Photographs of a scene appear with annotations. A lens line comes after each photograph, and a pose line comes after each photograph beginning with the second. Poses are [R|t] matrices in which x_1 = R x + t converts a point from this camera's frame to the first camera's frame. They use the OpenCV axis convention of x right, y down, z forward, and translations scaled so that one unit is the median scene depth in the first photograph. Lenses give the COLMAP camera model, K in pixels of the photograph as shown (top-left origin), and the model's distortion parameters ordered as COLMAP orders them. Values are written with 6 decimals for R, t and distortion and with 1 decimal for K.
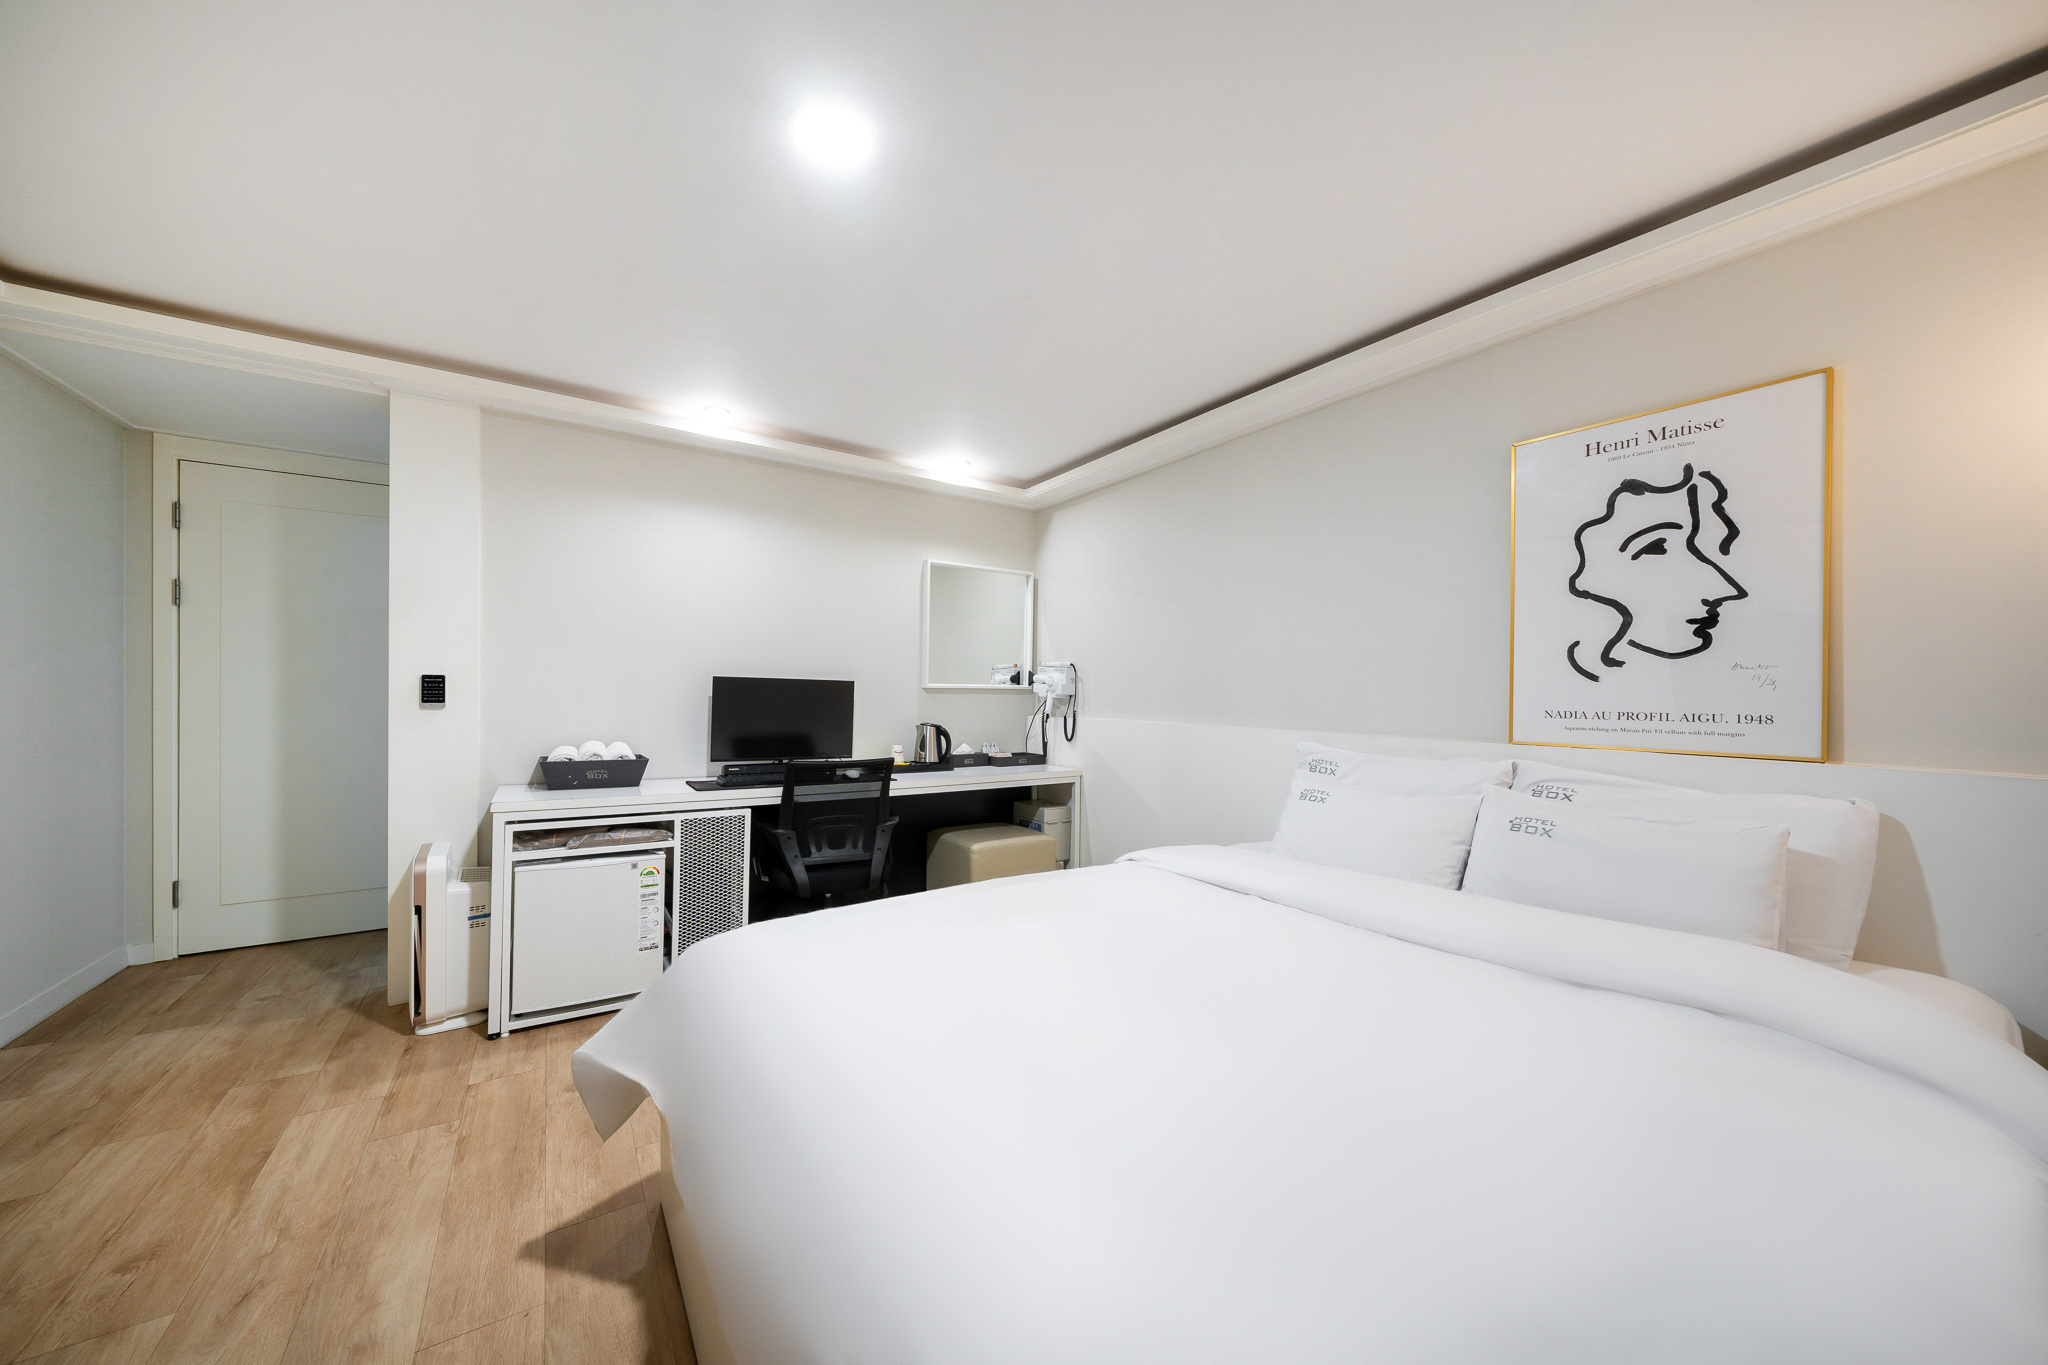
lens RADIAL K [[717.7, 0, 1024.5], [0, 717.7, 697.9], [0, 0, 1]] dist [-0.007947, 0.000626]
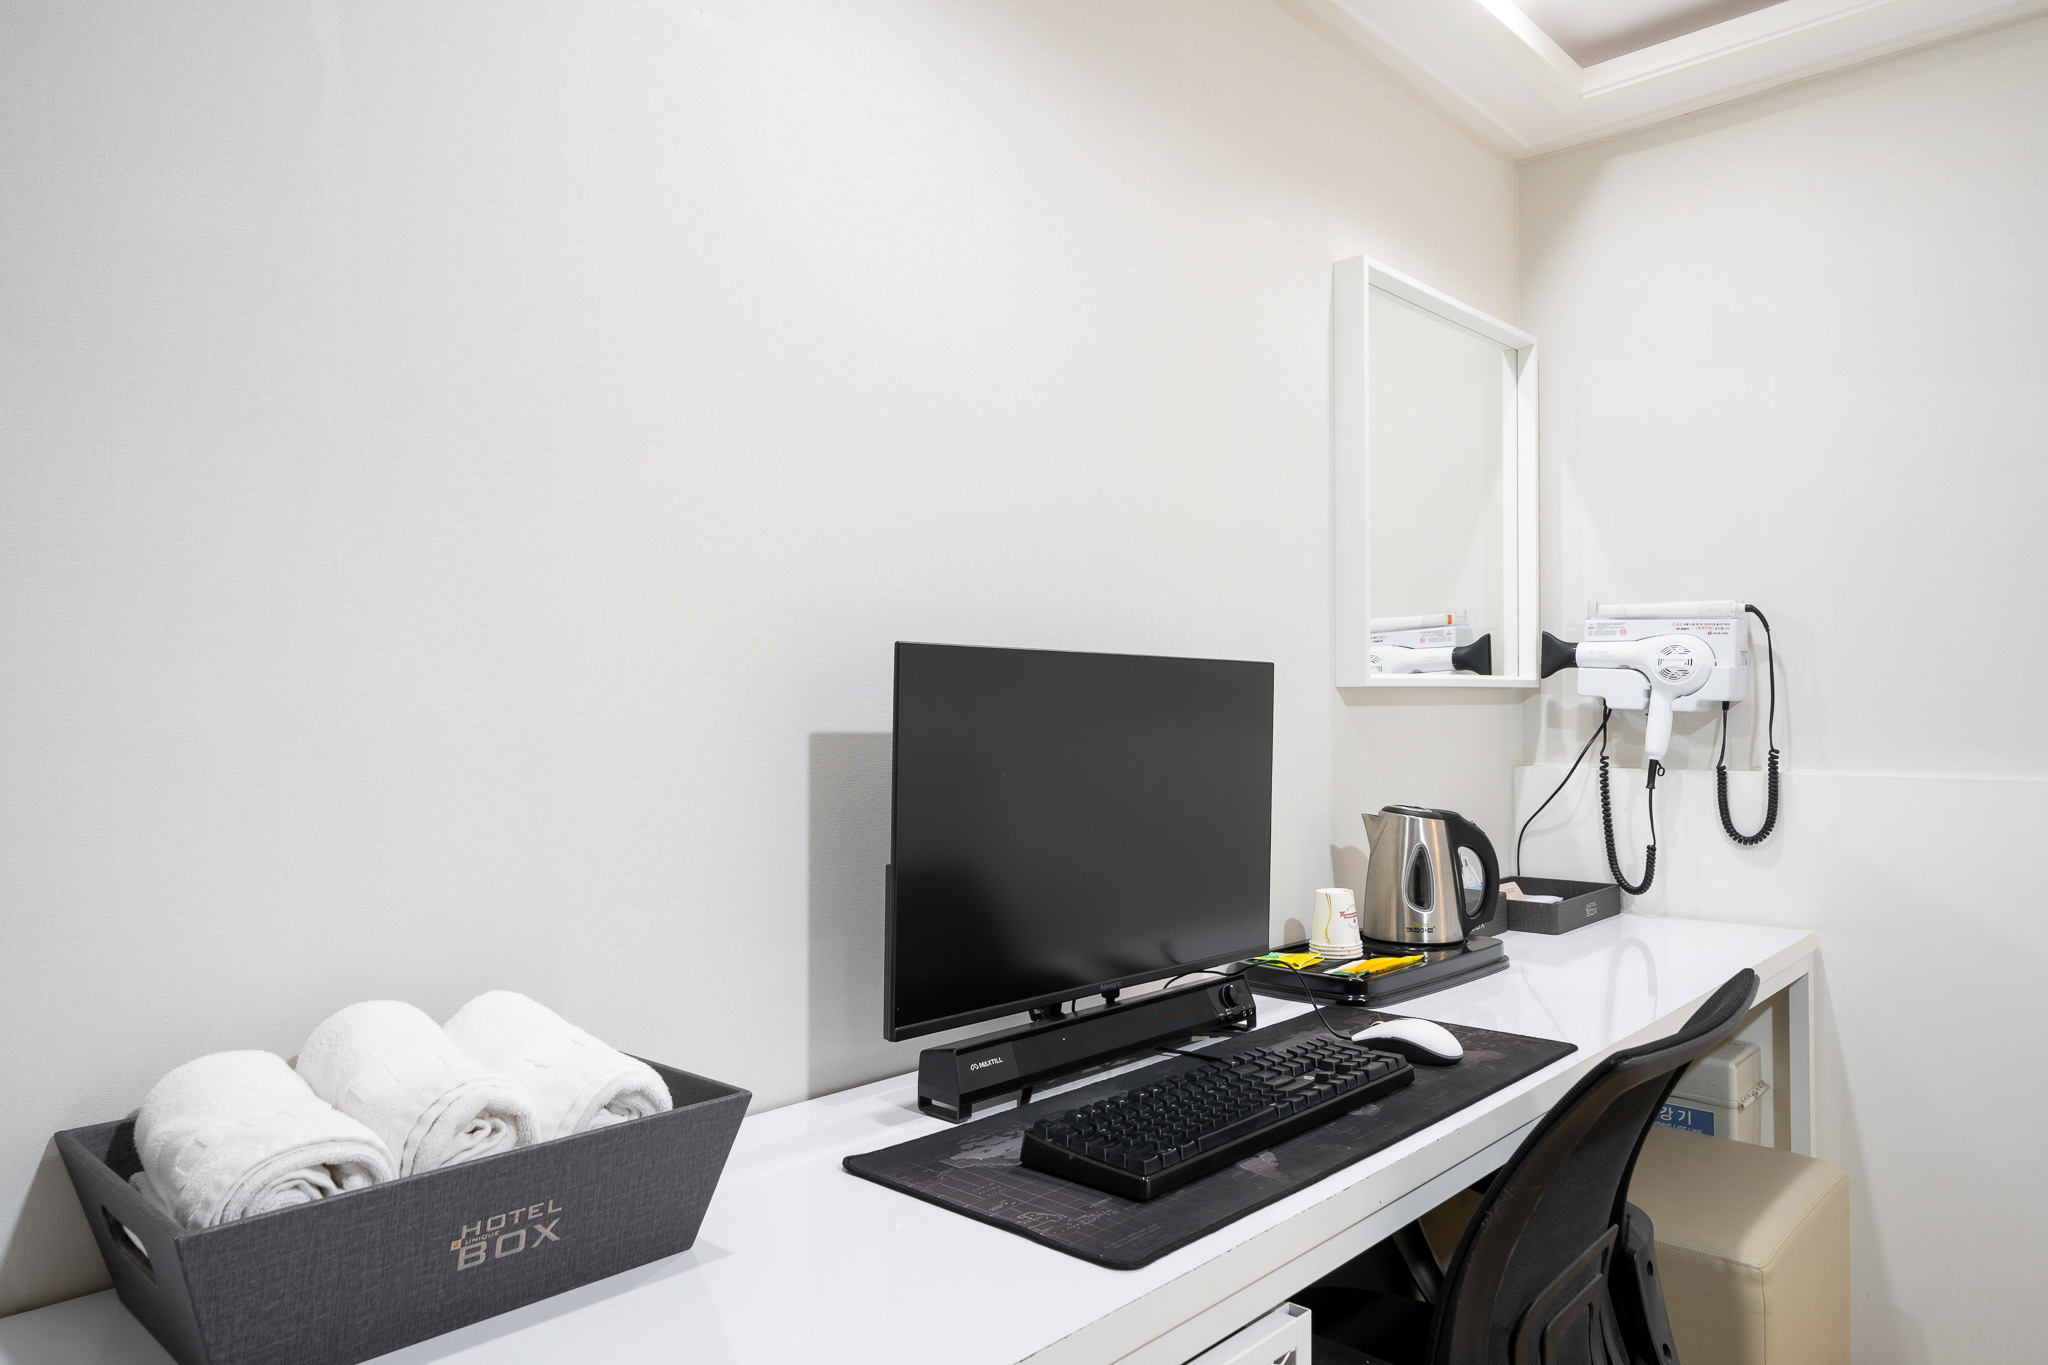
lens RADIAL K [[1322.4, 0, 1025.3], [0, 1322.4, 702.8], [0, 0, 1]] dist [0.004356, 0.000395]
pose [[0.974040, -0.017739, 0.225680, -0.760847], [0.019005, 0.999813, -0.003439, -0.015144], [-0.225577, 0.007639, 0.974195, 0.946755]]
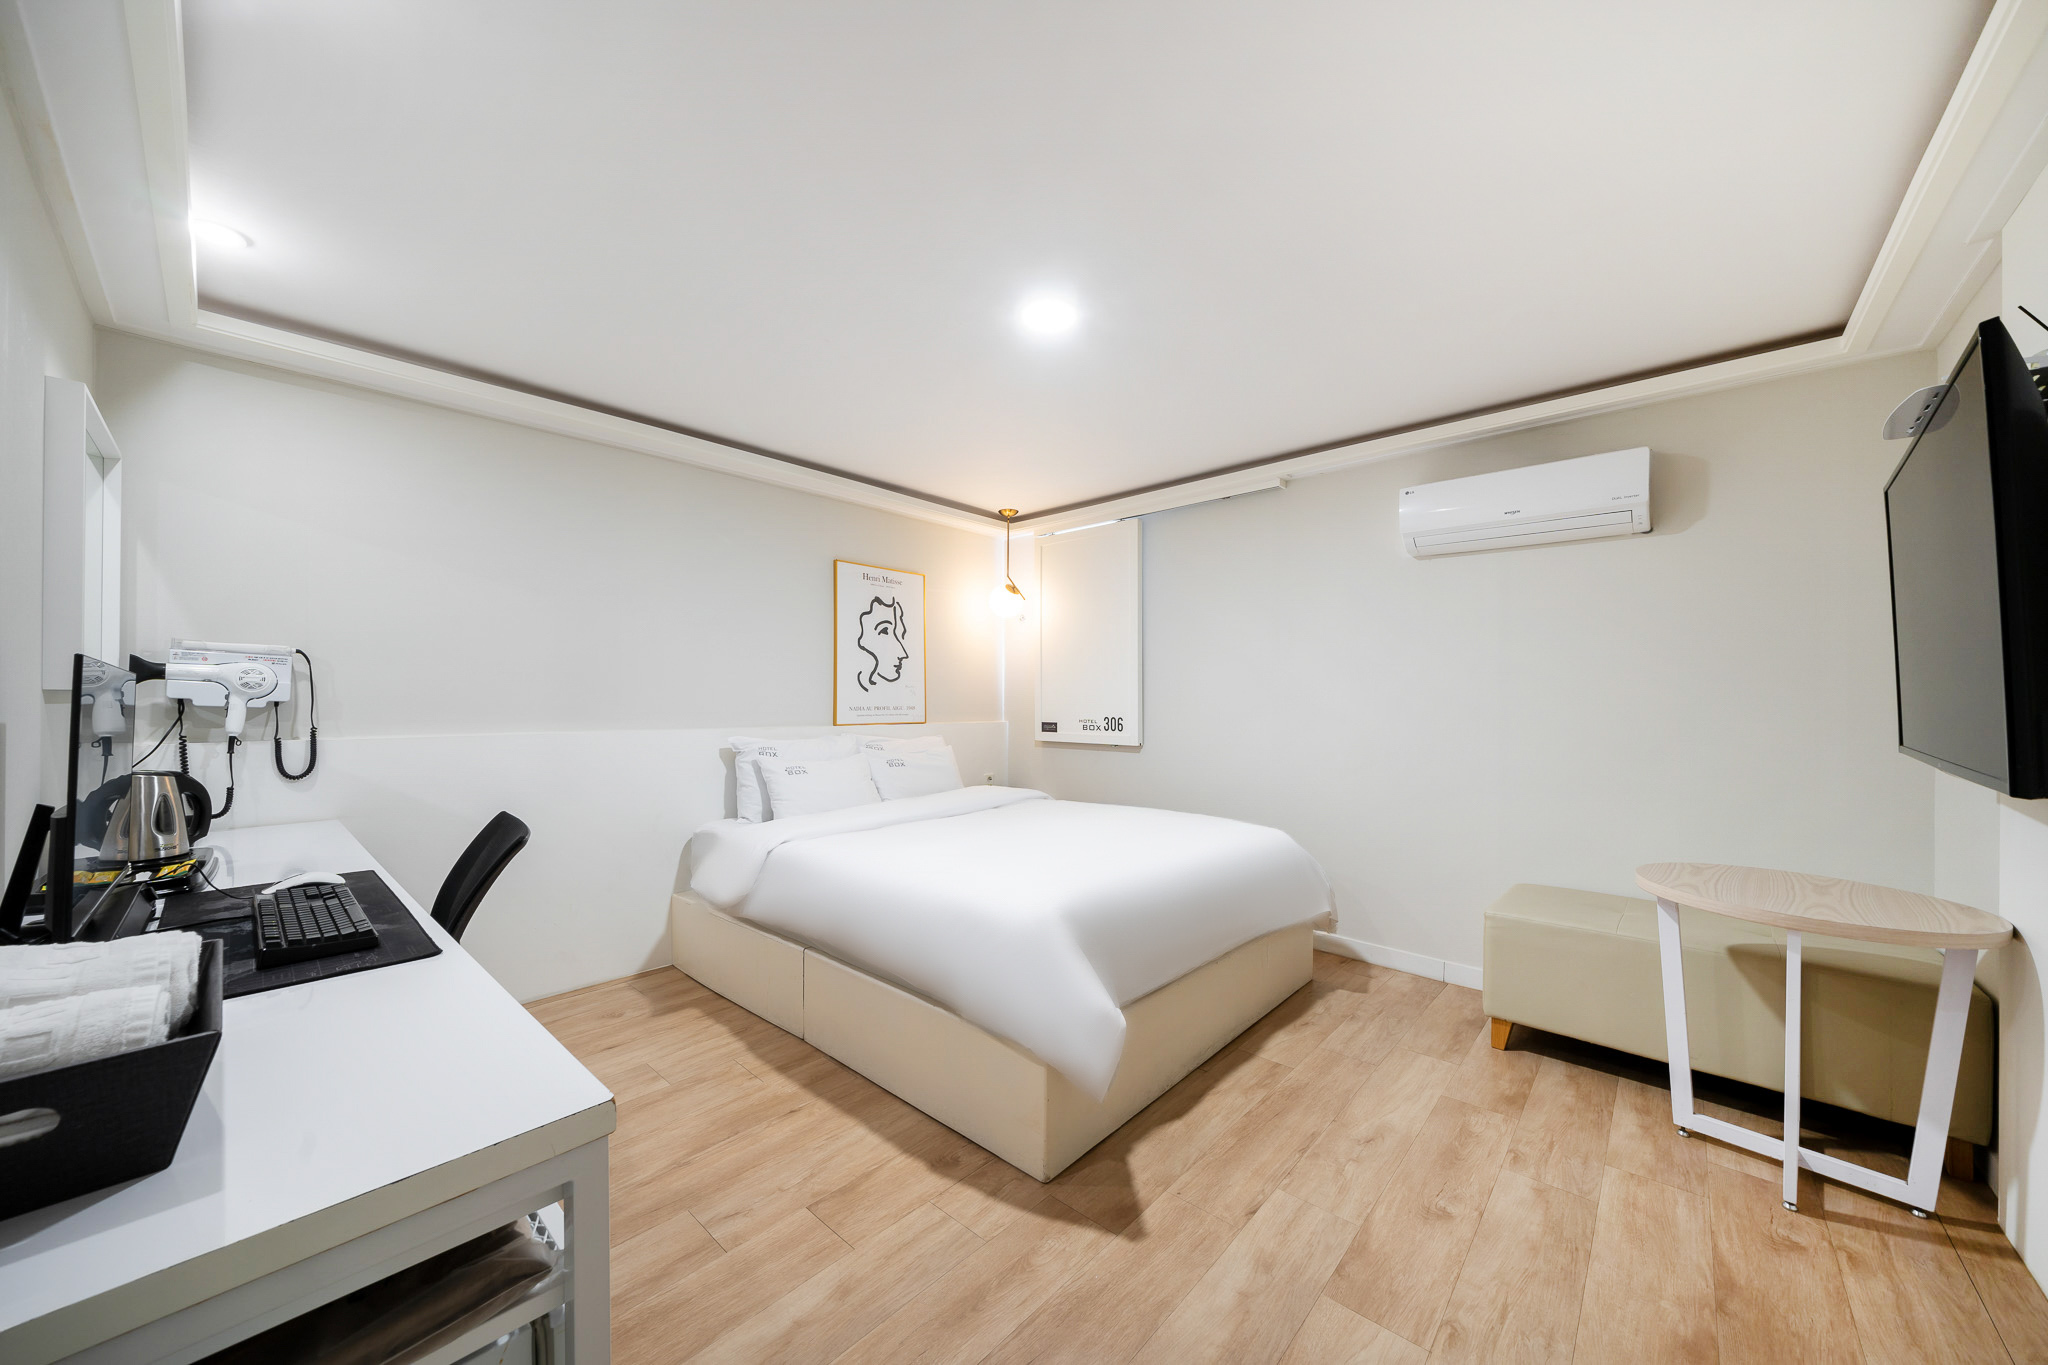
lens RADIAL K [[717.7, 0, 1018.6], [0, 717.7, 689.0], [0, 0, 1]] dist [-0.007947, 0.000626]
pose [[-0.247121, 0.005802, 0.968967, -1.285155], [0.003505, 0.999981, -0.005094, -0.019200], [-0.968978, 0.002137, -0.247137, 1.092512]]
